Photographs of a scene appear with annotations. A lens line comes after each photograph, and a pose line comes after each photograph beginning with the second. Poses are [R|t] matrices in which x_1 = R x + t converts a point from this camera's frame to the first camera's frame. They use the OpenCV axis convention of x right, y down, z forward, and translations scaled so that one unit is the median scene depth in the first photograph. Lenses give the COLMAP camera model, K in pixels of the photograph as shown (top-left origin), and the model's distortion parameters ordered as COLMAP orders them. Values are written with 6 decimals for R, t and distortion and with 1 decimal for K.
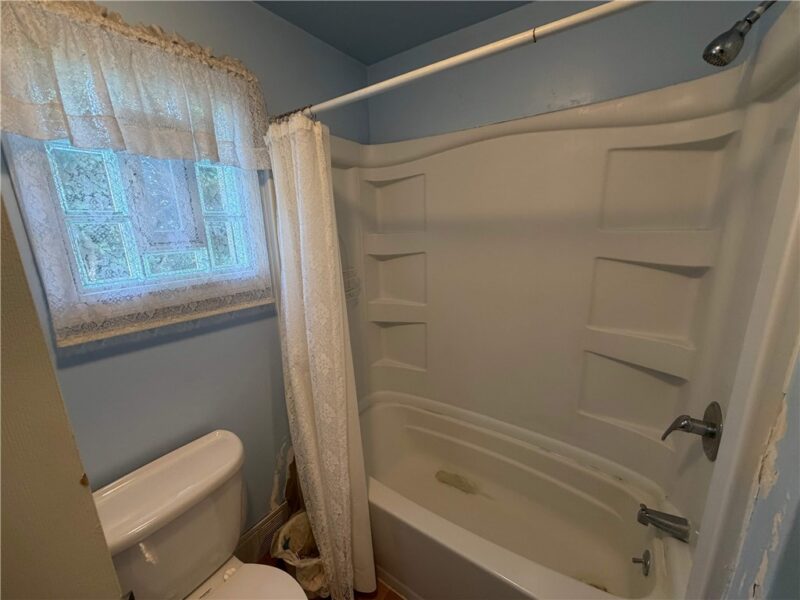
lens RADIAL K [[318.3, 0, 397.6], [0, 318.3, 300.0], [0, 0, 1]] dist [0.001752, -0.000251]
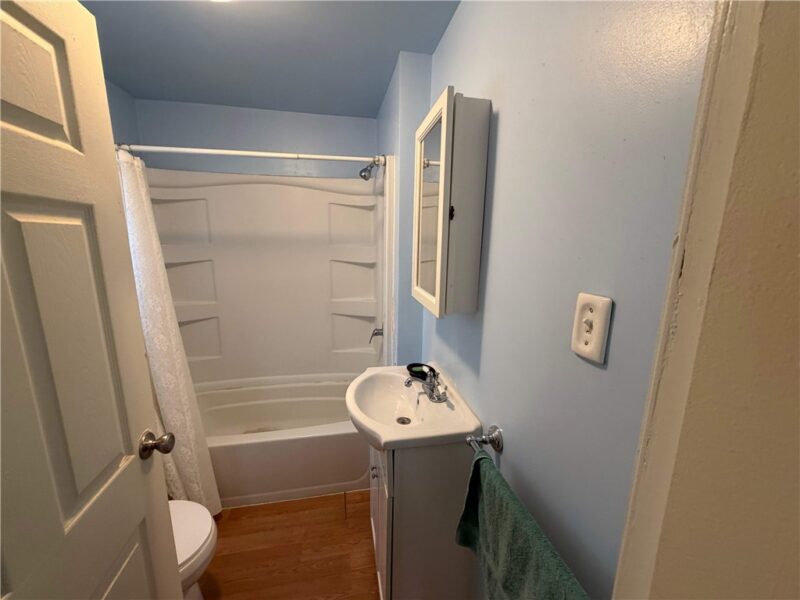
lens RADIAL K [[318.3, 0, 397.6], [0, 318.3, 300.0], [0, 0, 1]] dist [0.001752, -0.000251]
pose [[0.704276, -0.095566, 0.703465, -0.454979], [0.133600, 0.991035, 0.000878, 0.158009], [-0.697242, 0.093365, 0.710730, -0.599494]]
